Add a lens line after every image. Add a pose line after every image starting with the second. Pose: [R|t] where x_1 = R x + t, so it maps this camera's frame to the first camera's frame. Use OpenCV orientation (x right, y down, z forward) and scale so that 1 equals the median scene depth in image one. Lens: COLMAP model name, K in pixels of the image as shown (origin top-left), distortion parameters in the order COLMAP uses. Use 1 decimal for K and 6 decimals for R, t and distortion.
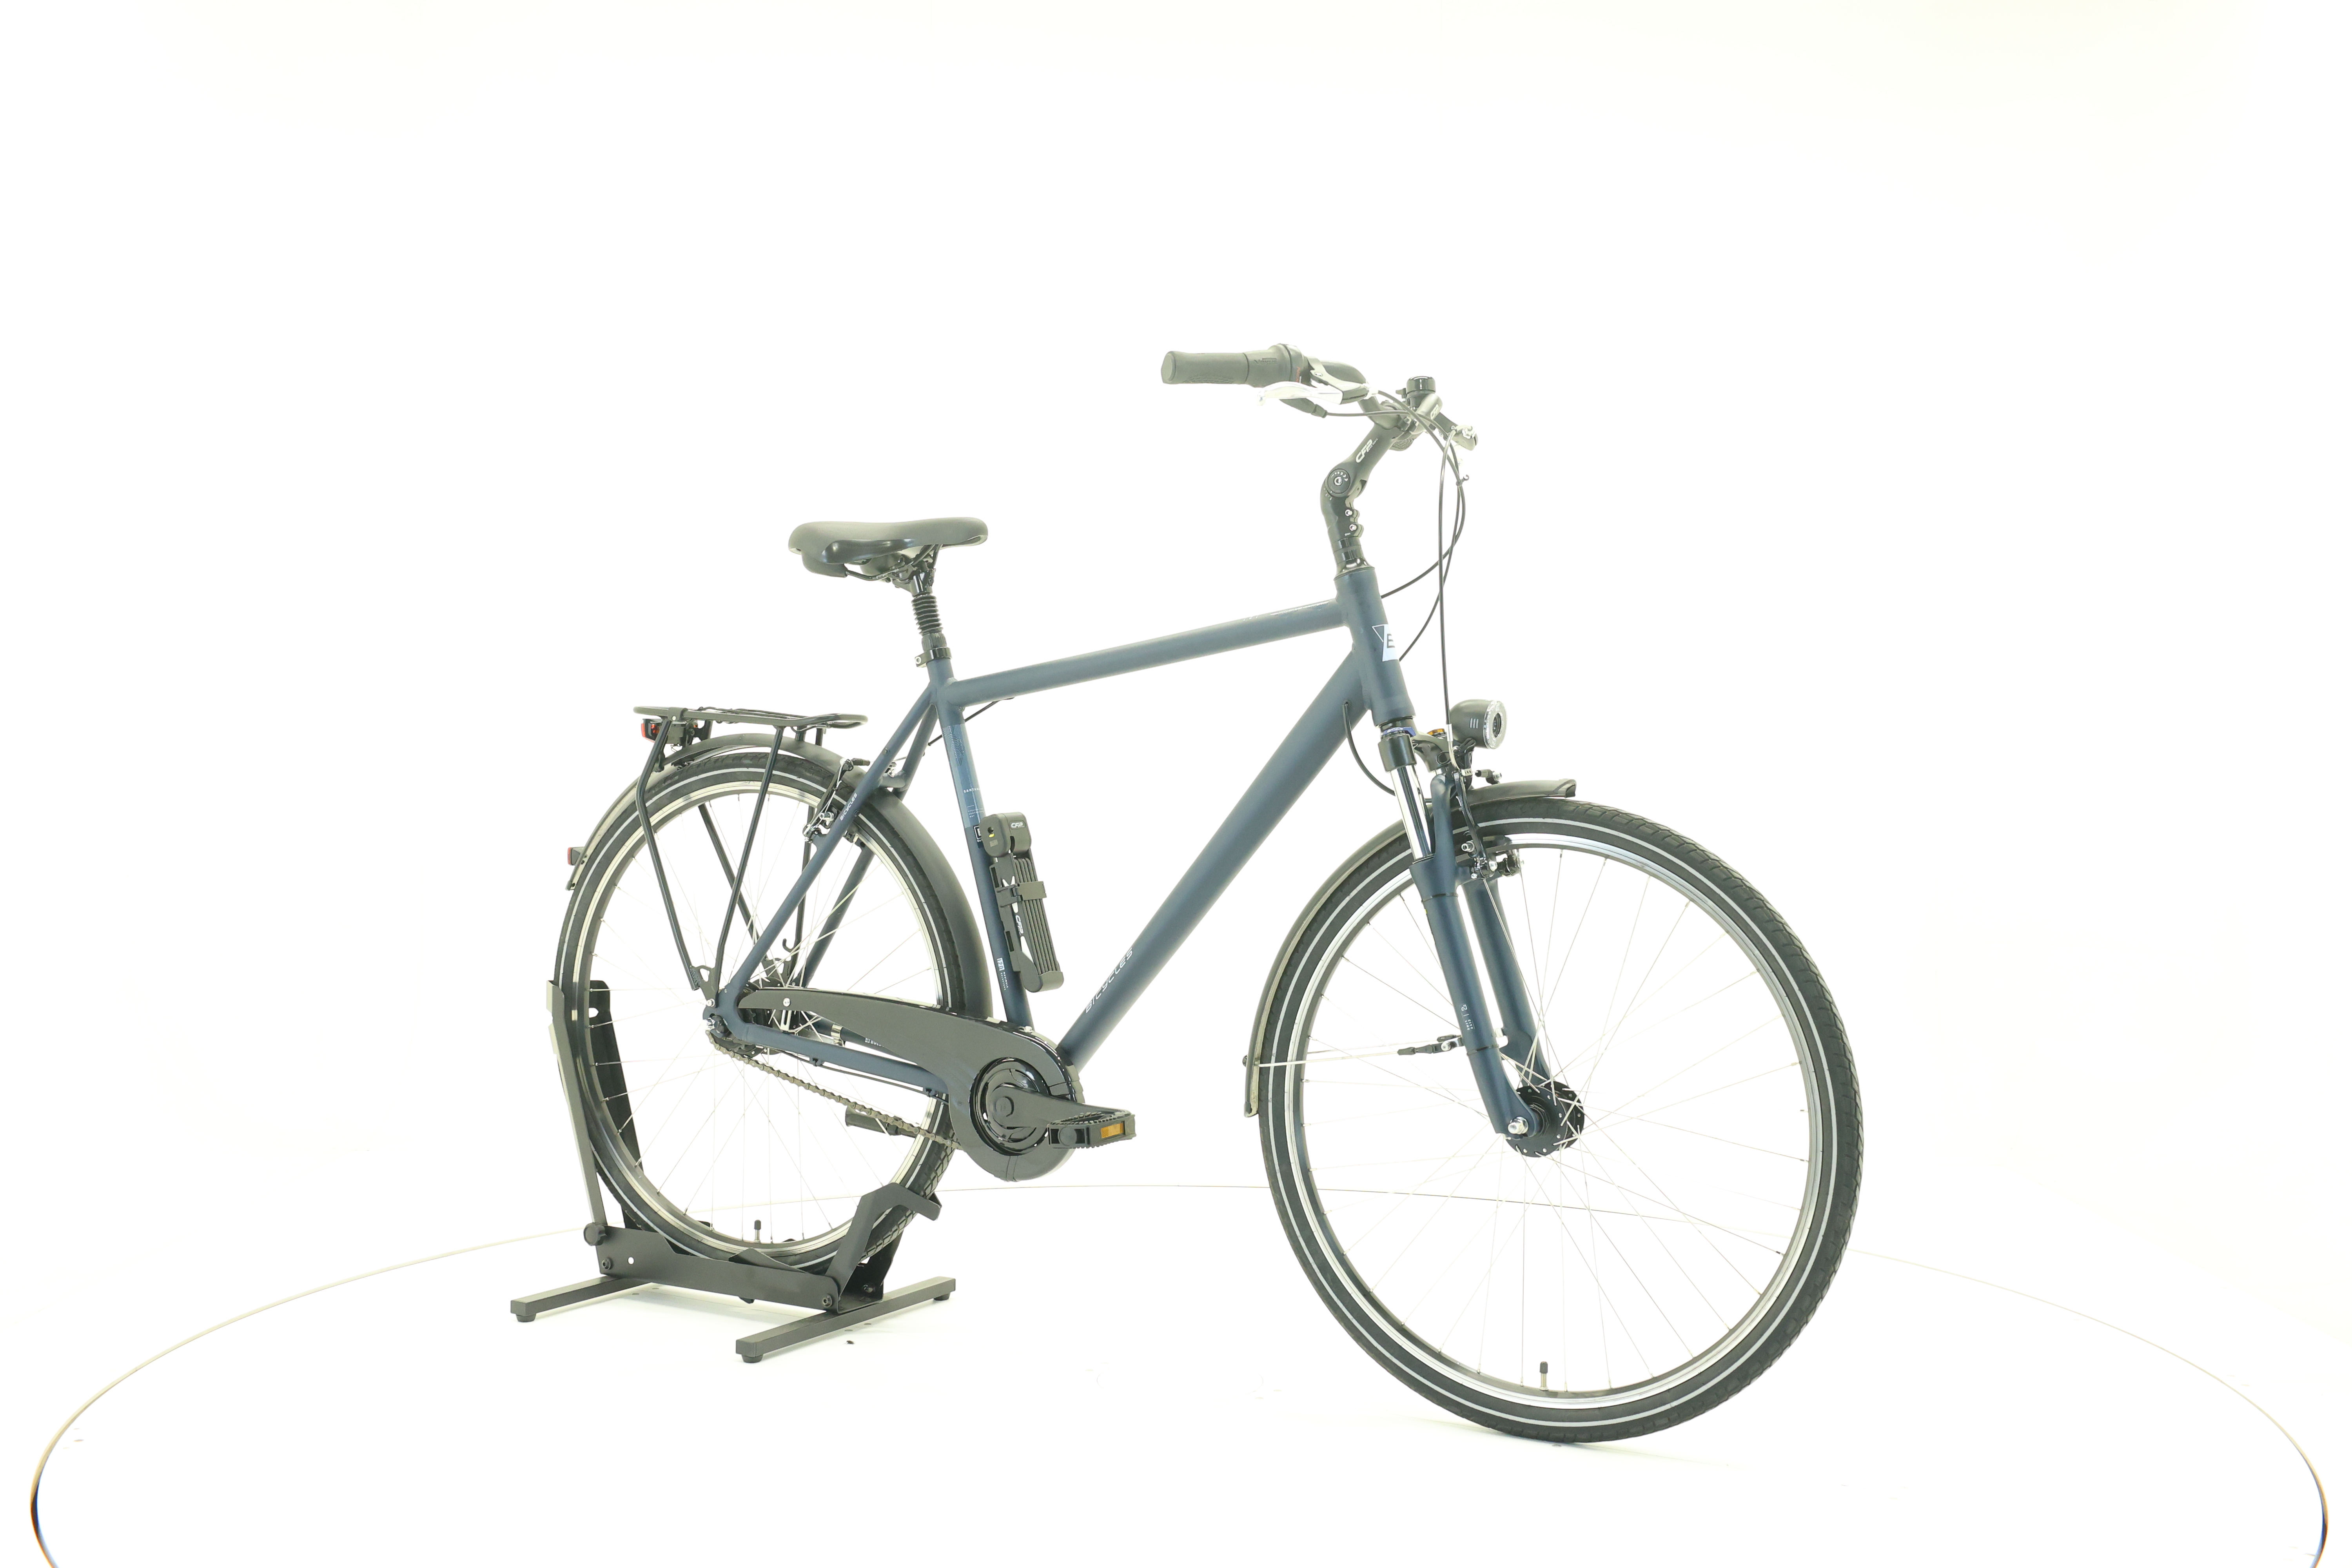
lens RADIAL K [[2457.4, 0, 1178.1], [0, 2457.4, 787.7], [0, 0, 1]] dist [0.018350, 0.000000]
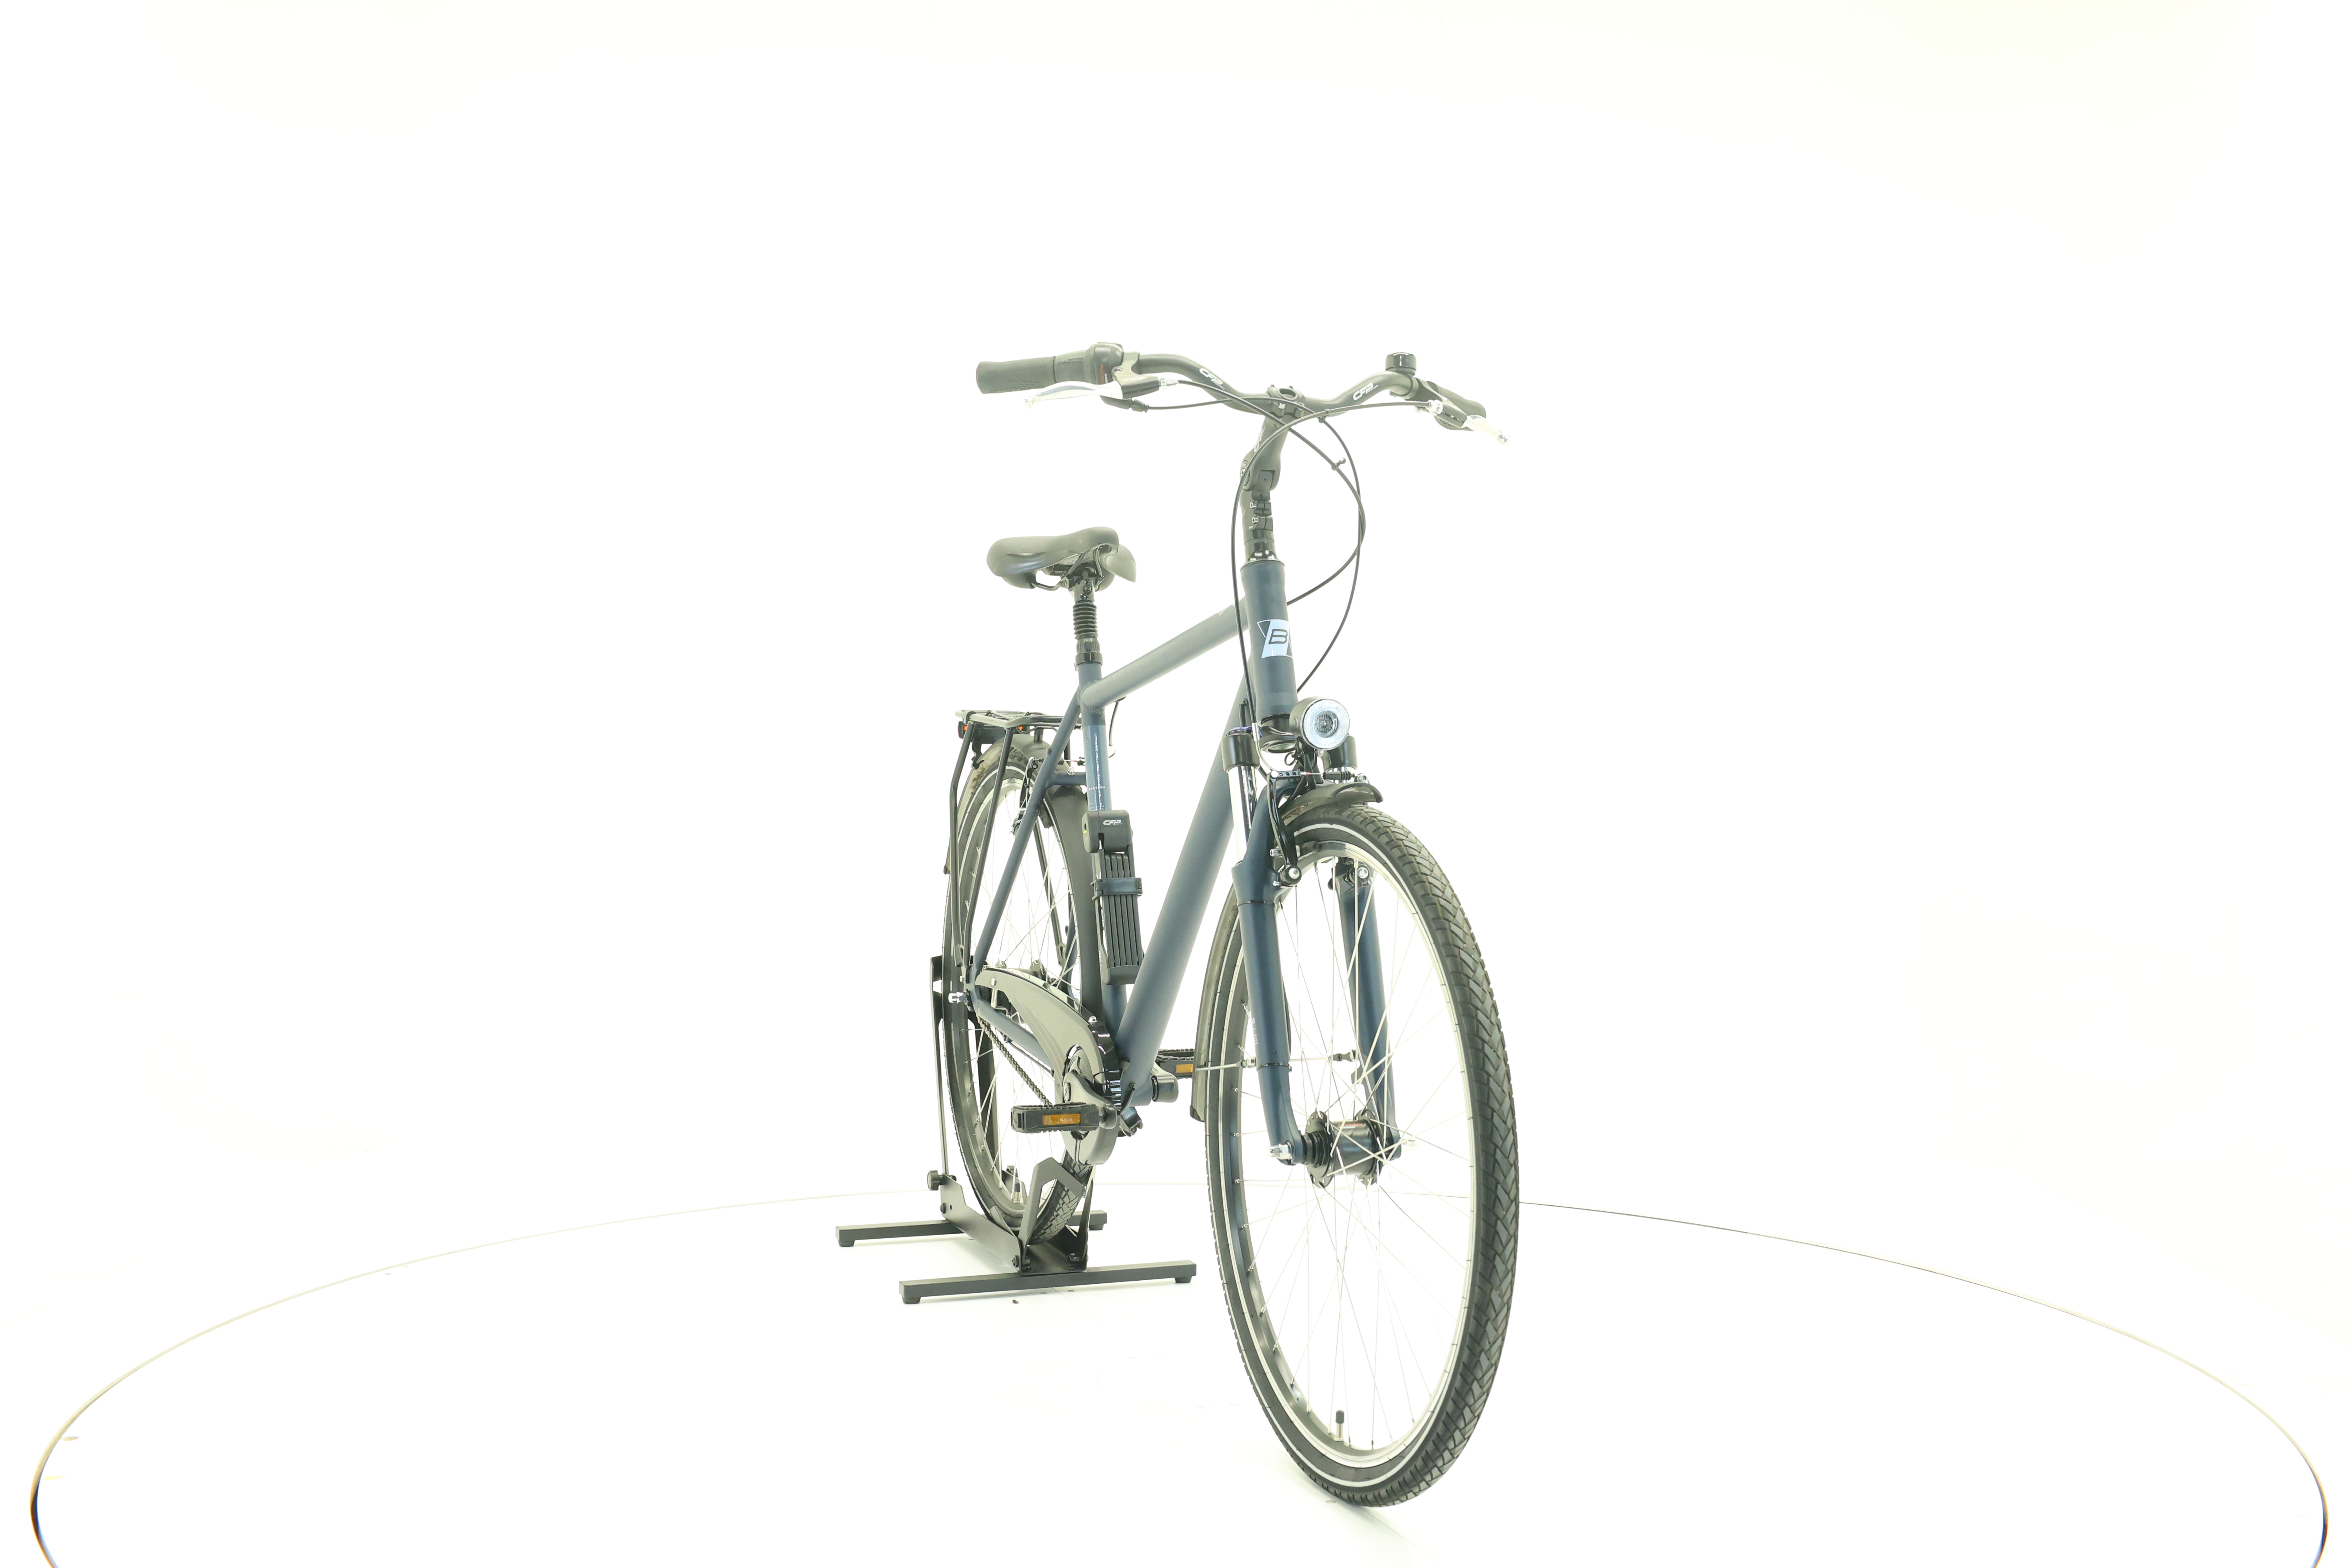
lens RADIAL K [[2457.4, 0, 1167.1], [0, 2457.4, 775.3], [0, 0, 1]] dist [0.018350, 0.000000]
pose [[0.785507, 0.011266, -0.618750, 0.580783], [-0.016635, 0.999857, -0.002913, -0.001803], [0.618629, 0.012581, 0.785583, 0.197198]]
